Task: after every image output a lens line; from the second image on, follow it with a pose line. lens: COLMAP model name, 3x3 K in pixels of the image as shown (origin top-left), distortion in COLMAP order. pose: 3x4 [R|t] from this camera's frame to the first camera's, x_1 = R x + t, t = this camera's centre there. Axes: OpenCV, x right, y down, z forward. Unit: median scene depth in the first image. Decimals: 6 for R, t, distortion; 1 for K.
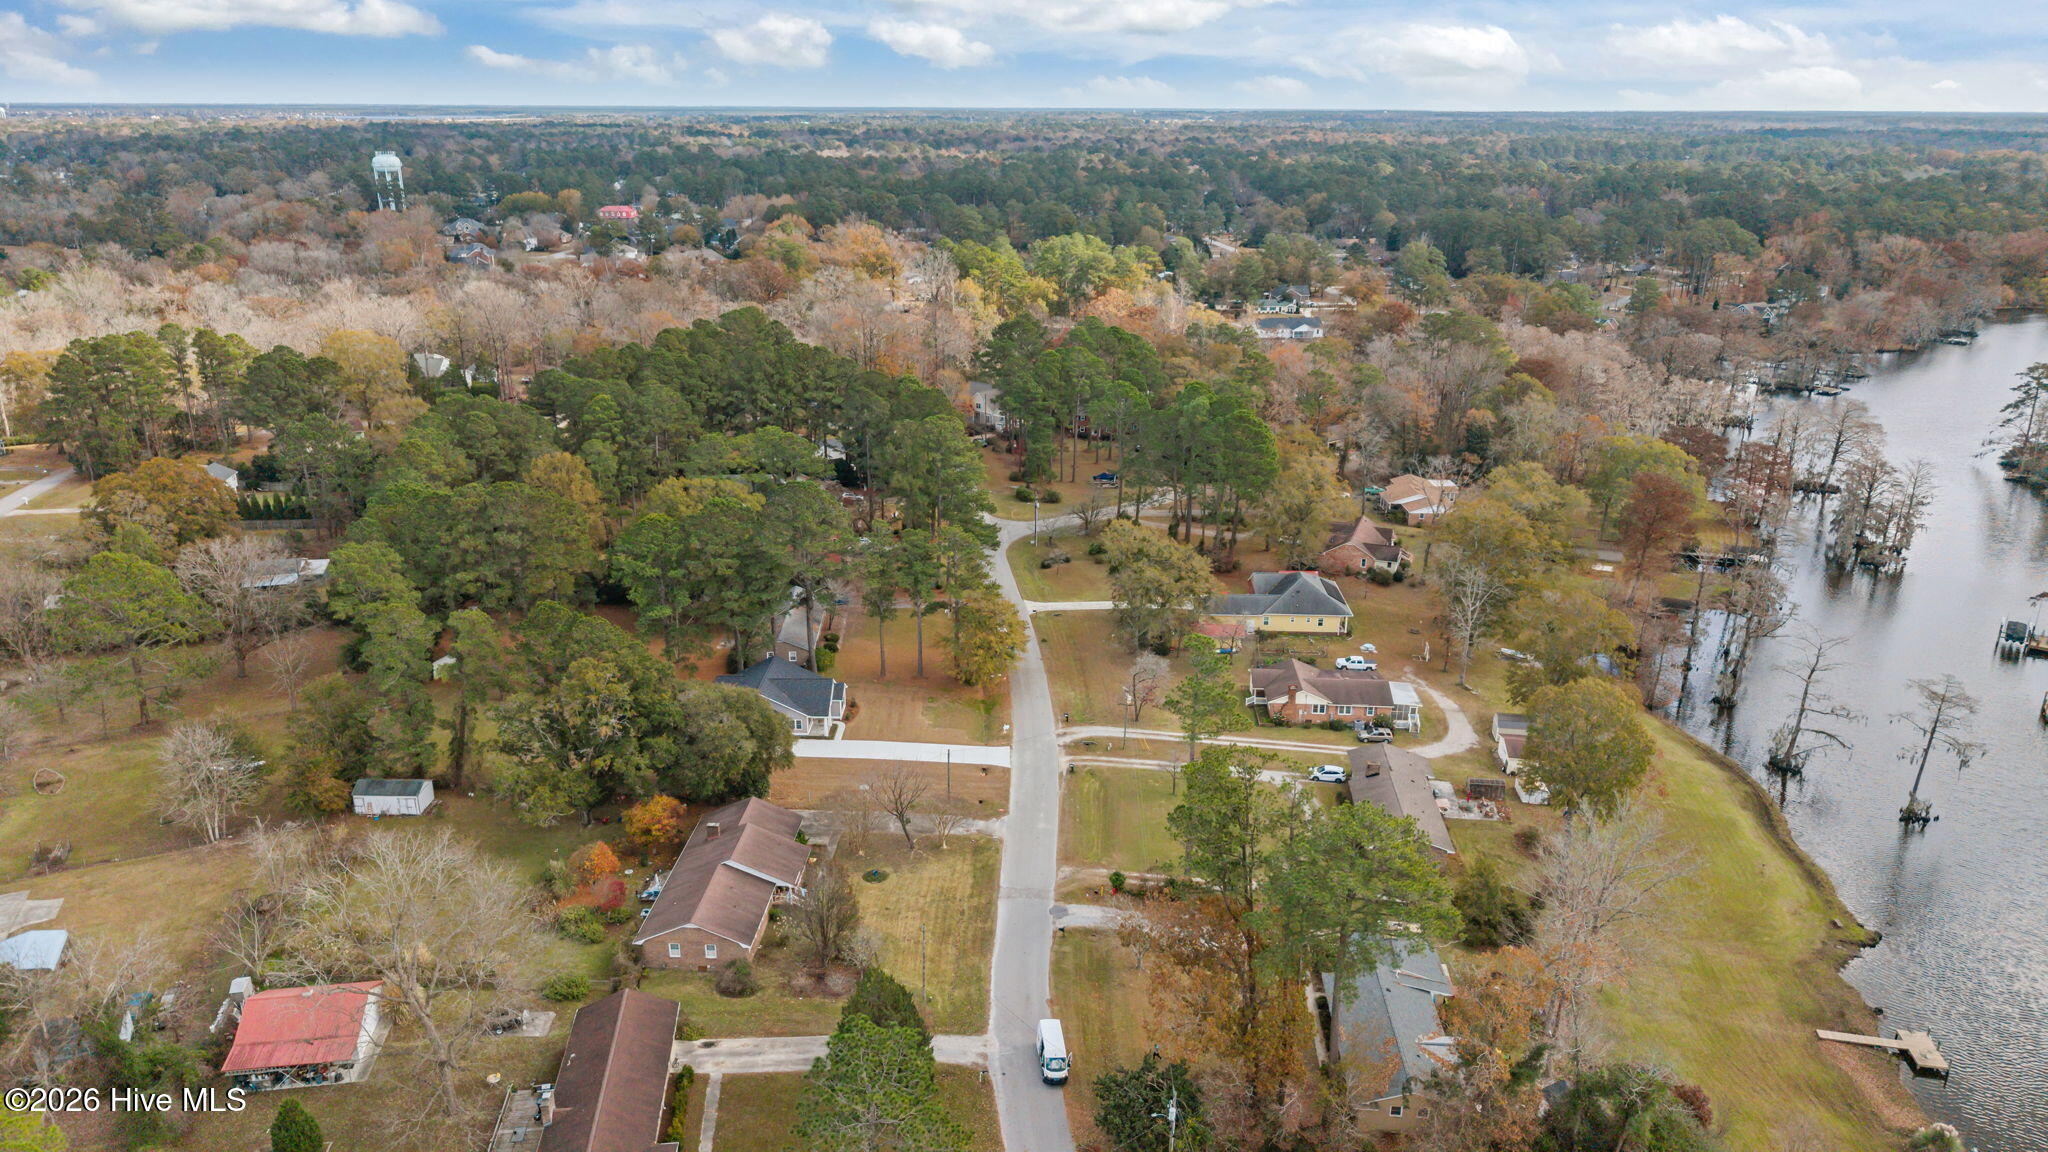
lens RADIAL K [[1339.0, 0, 1024.0], [0, 1339.0, 576.0], [0, 0, 1]] dist [0.068171, -0.086069]
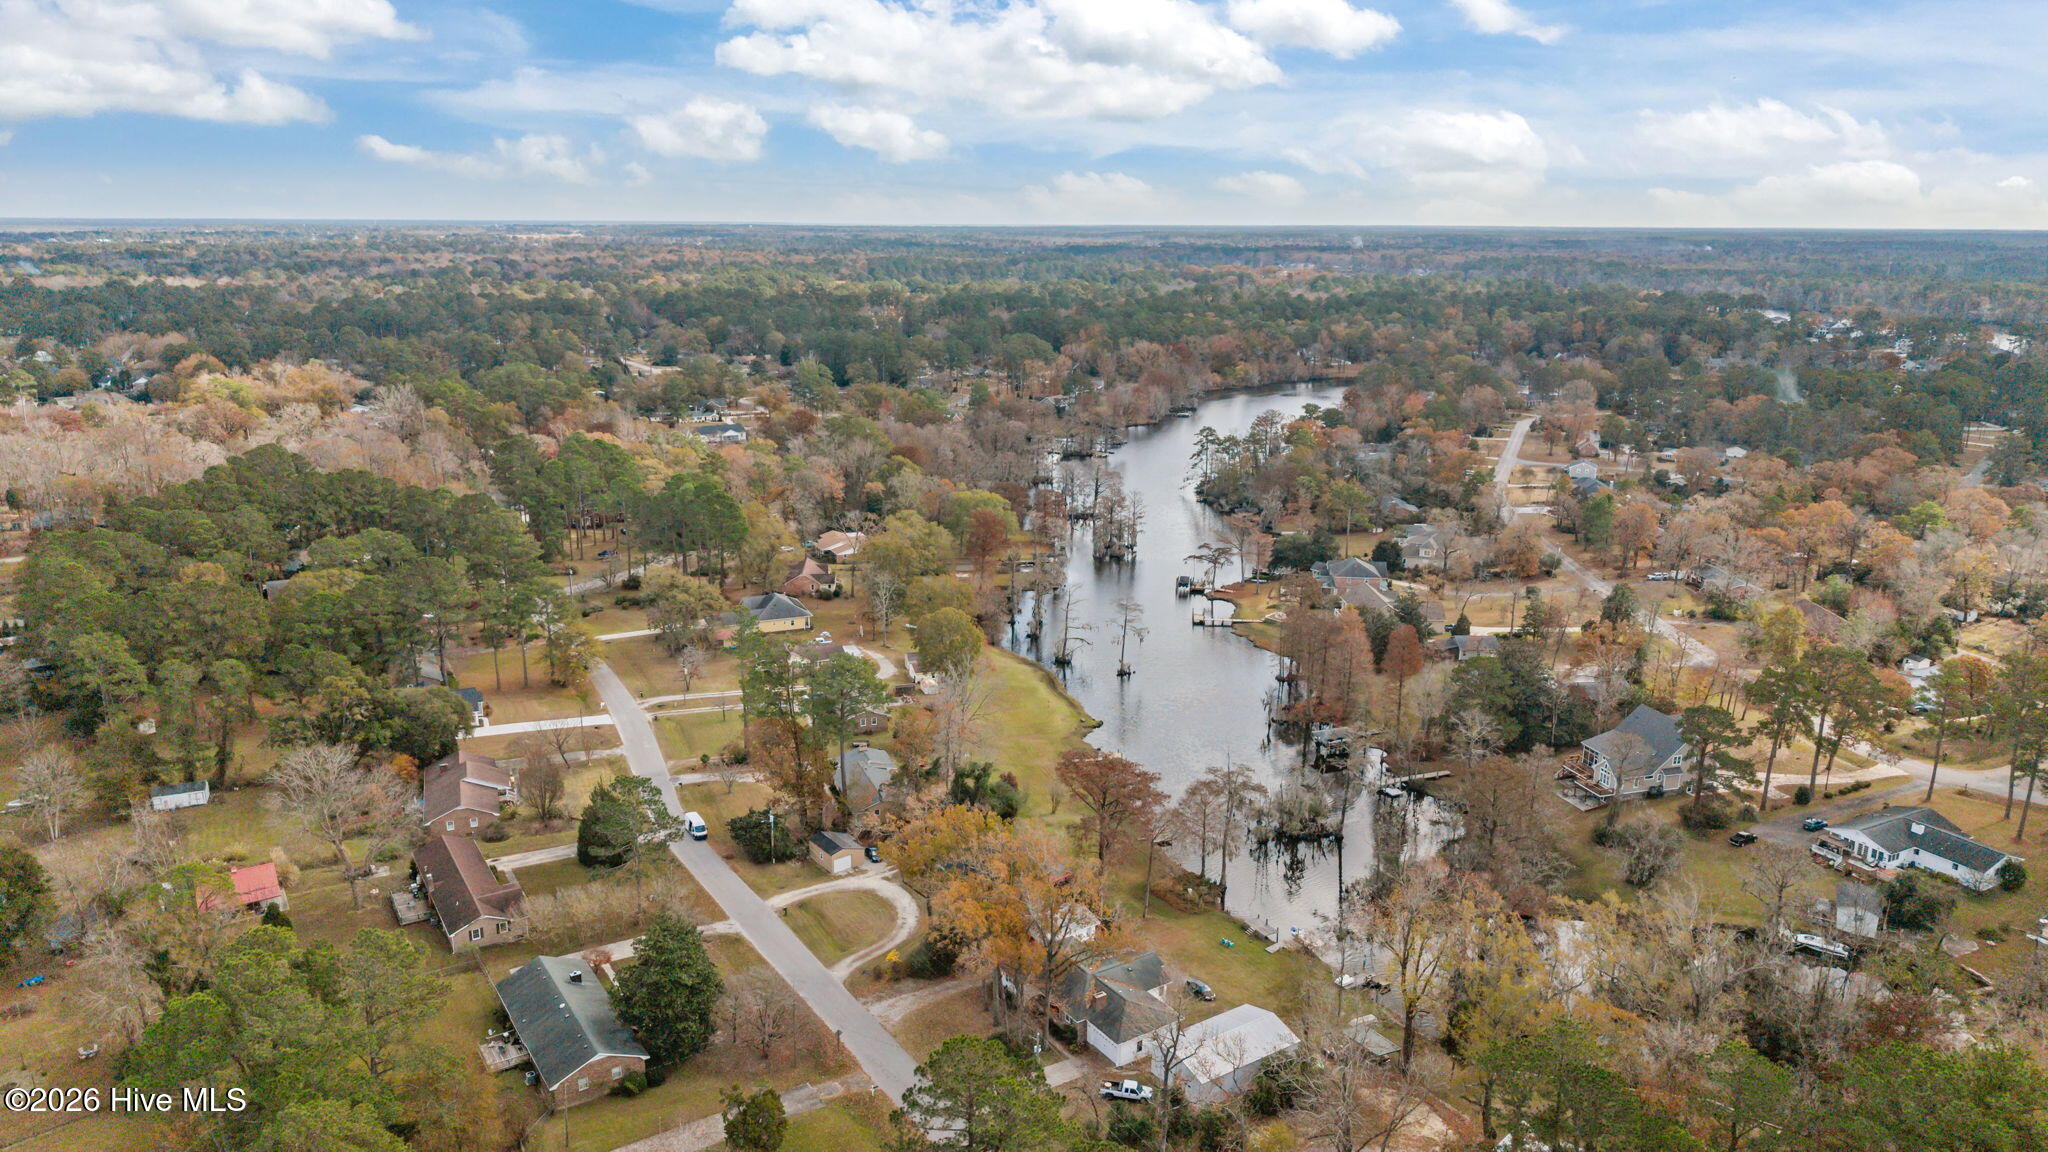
lens RADIAL K [[1339.0, 0, 1024.0], [0, 1339.0, 576.0], [0, 0, 1]] dist [0.068171, -0.086069]
pose [[0.903771, -0.107393, 0.414324, -0.082607], [0.138453, 0.989320, -0.045579, 0.043853], [-0.405004, 0.098557, 0.908987, -0.244186]]
